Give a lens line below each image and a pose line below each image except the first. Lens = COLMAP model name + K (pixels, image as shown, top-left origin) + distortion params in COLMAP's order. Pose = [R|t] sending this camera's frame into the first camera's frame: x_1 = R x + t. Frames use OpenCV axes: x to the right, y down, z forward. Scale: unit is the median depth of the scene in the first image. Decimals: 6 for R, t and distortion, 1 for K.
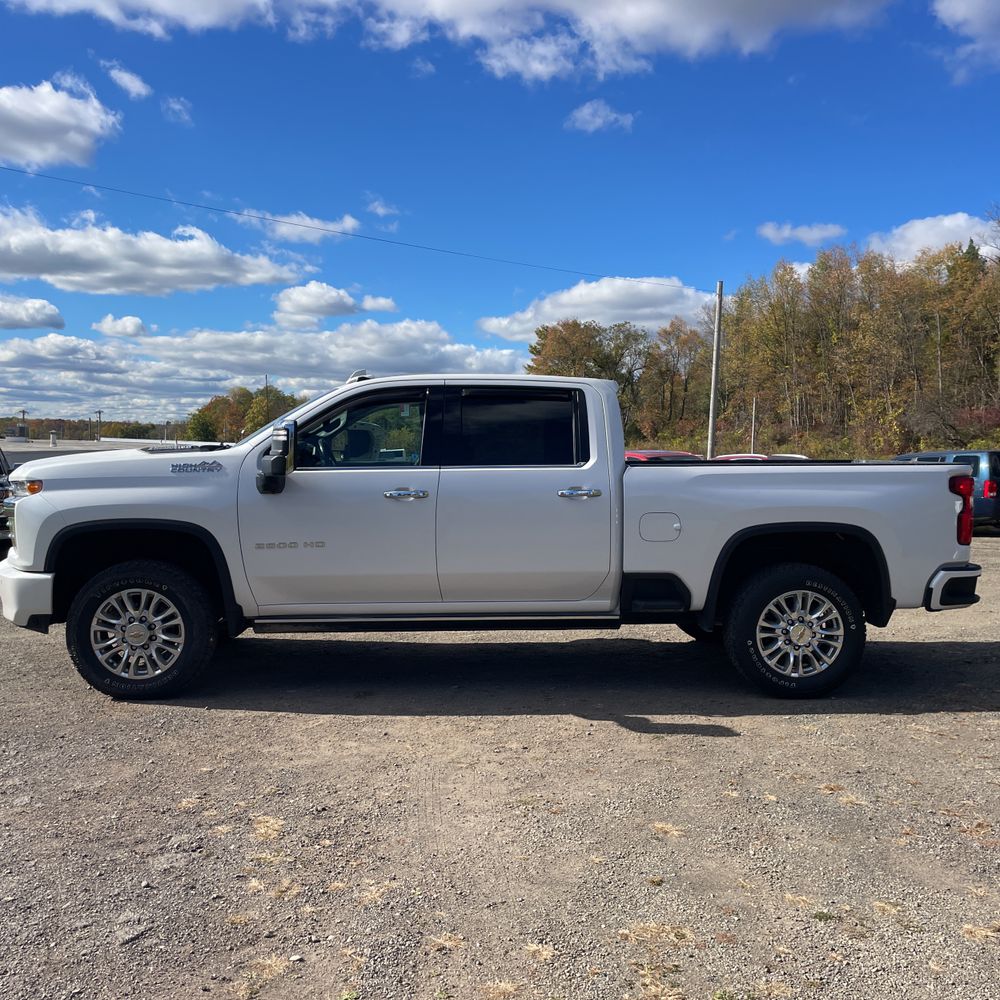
lens RADIAL K [[1009.3, 0, 505.2], [0, 1009.3, 496.5], [0, 0, 1]] dist [0.081764, -0.101690]
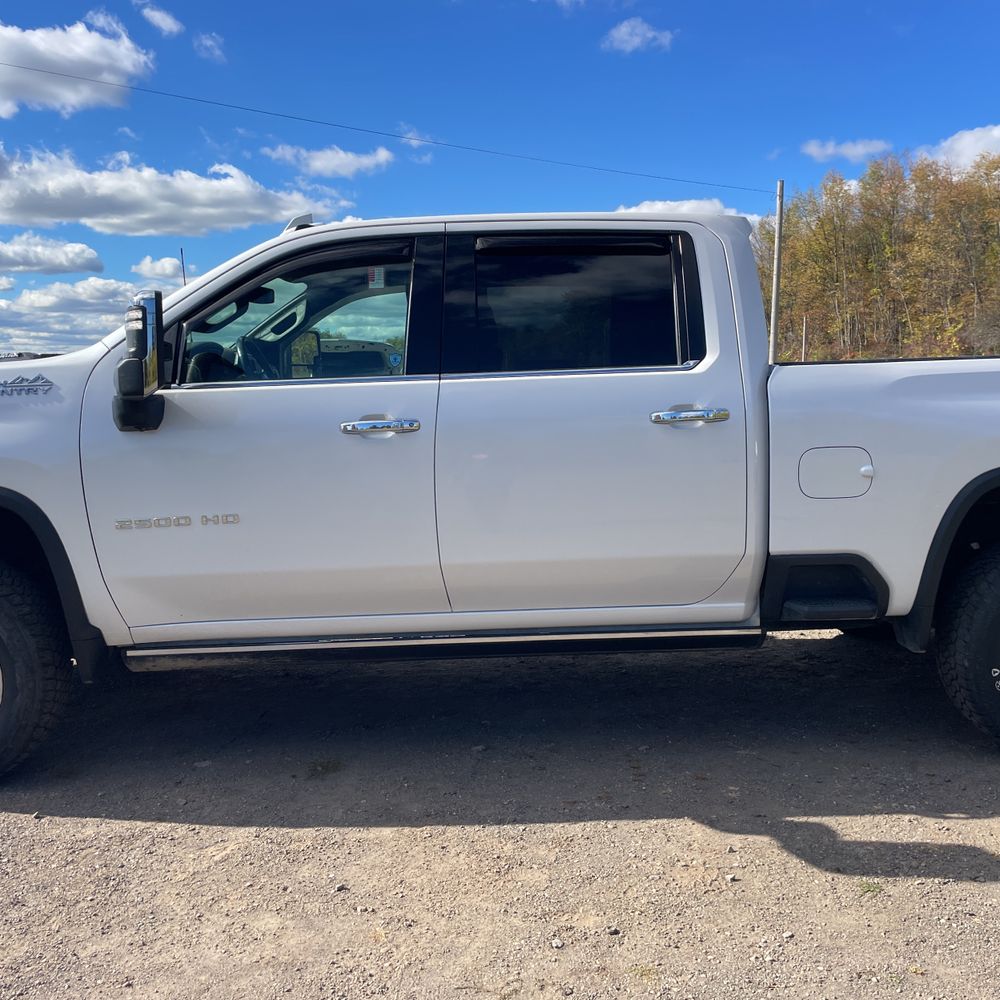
lens RADIAL K [[984.7, 0, 493.3], [0, 984.7, 504.7], [0, 0, 1]] dist [0.072787, -0.040129]
pose [[0.998233, -0.022732, -0.054897, -0.001930], [0.026866, 0.996762, 0.075781, 0.000449], [0.052997, -0.077122, 0.995612, 0.138818]]
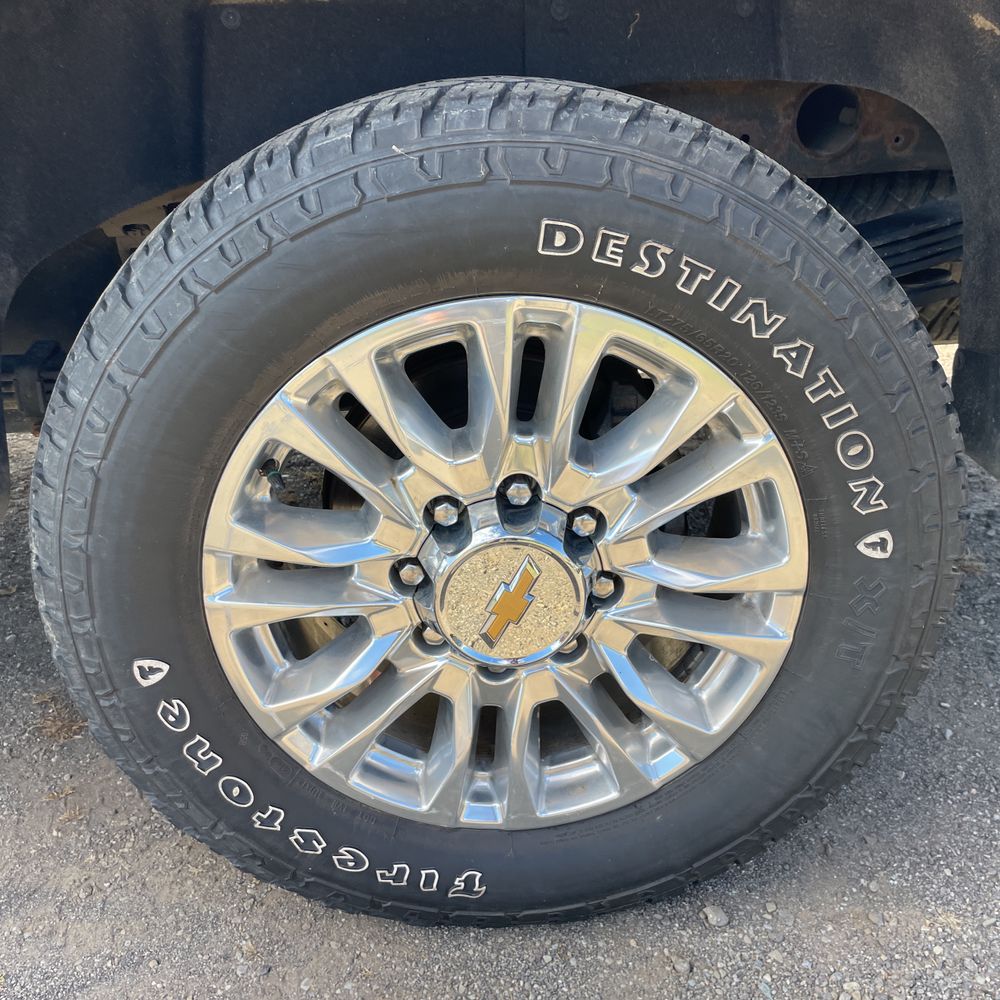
lens RADIAL K [[1009.3, 0, 505.2], [0, 1009.3, 496.5], [0, 0, 1]] dist [0.081764, -0.101690]
pose [[0.999834, -0.017696, -0.004404, 0.092991], [0.018085, 0.931217, 0.364016, 0.021987], [-0.002340, -0.364035, 0.931382, 0.277912]]
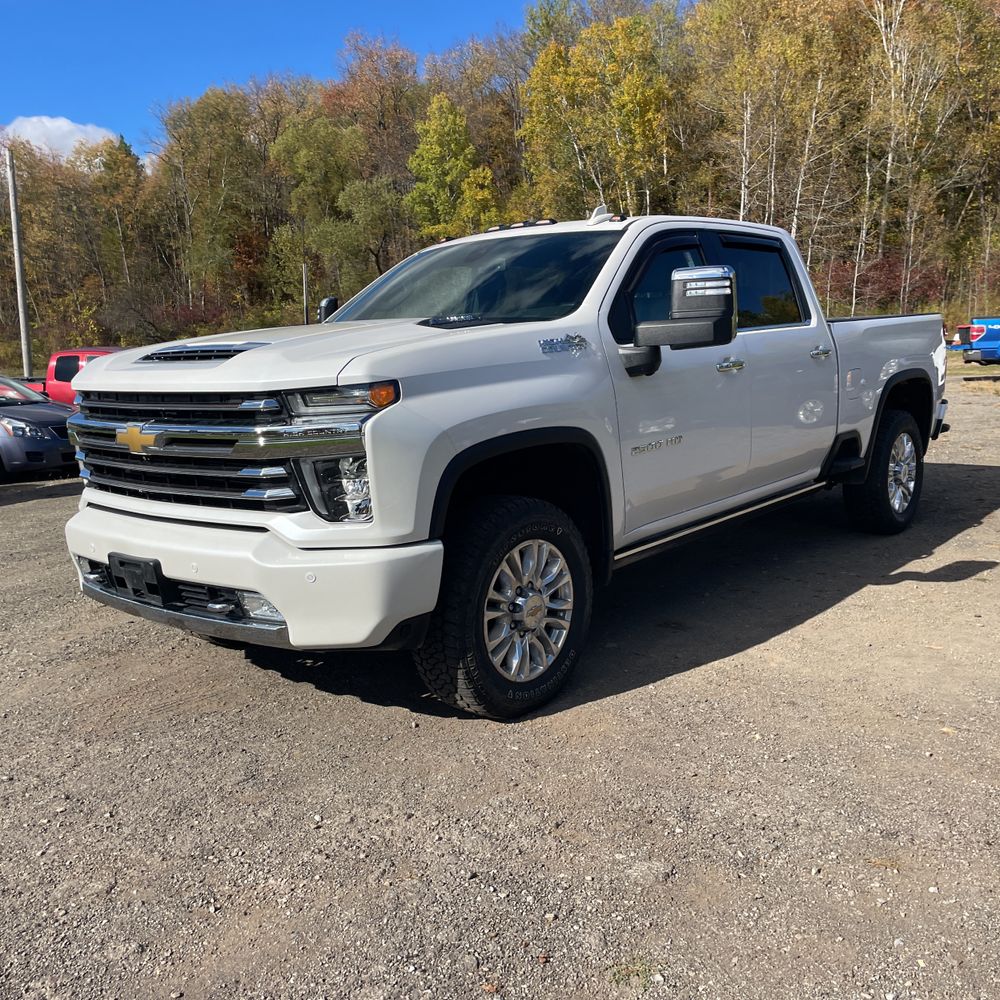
lens RADIAL K [[1009.3, 0, 505.2], [0, 1009.3, 496.5], [0, 0, 1]] dist [0.081764, -0.101690]
pose [[0.681787, -0.153246, 0.715320, -0.247425], [0.086181, 0.987829, 0.129486, -0.005834], [-0.726457, -0.026635, 0.686696, 0.175767]]
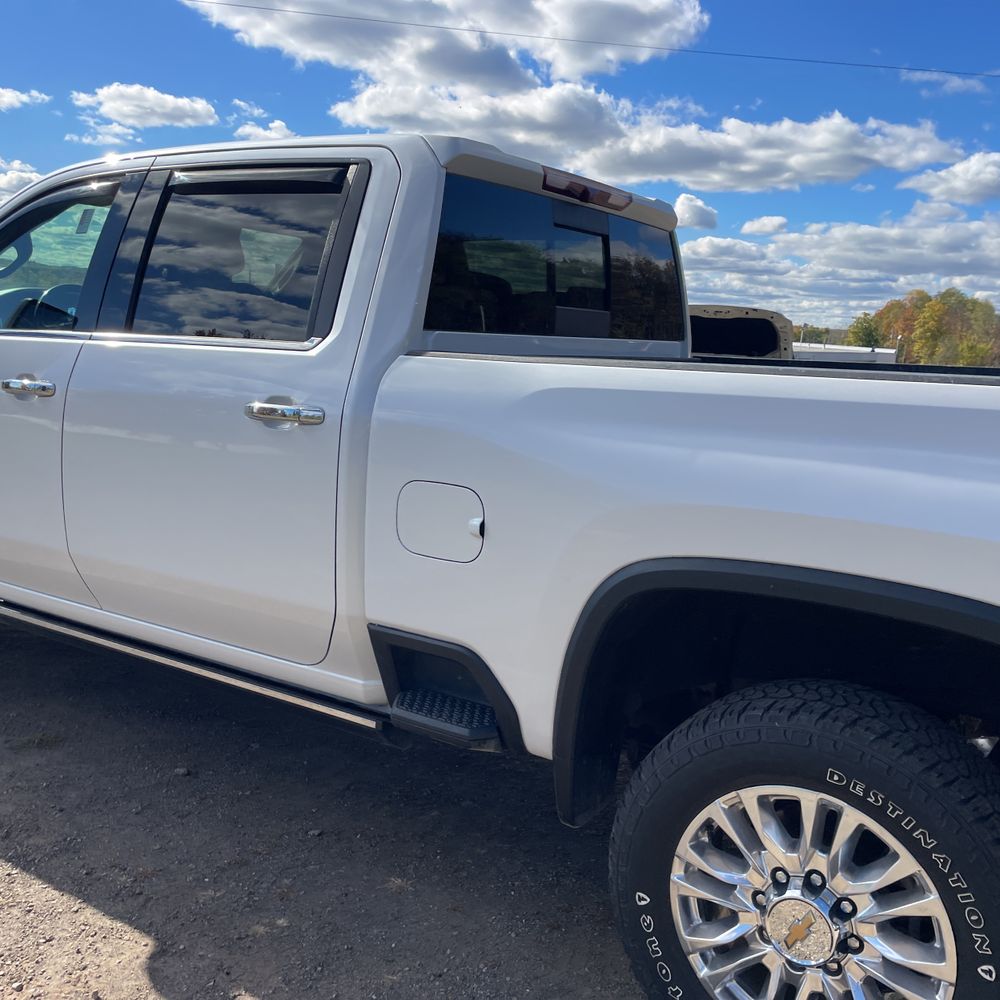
lens RADIAL K [[1009.3, 0, 505.2], [0, 1009.3, 496.5], [0, 0, 1]] dist [0.081764, -0.101690]
pose [[0.809924, 0.125716, -0.572904, 0.121056], [-0.071900, 0.990673, 0.115744, -0.007406], [0.582111, -0.052552, 0.811409, 0.224828]]
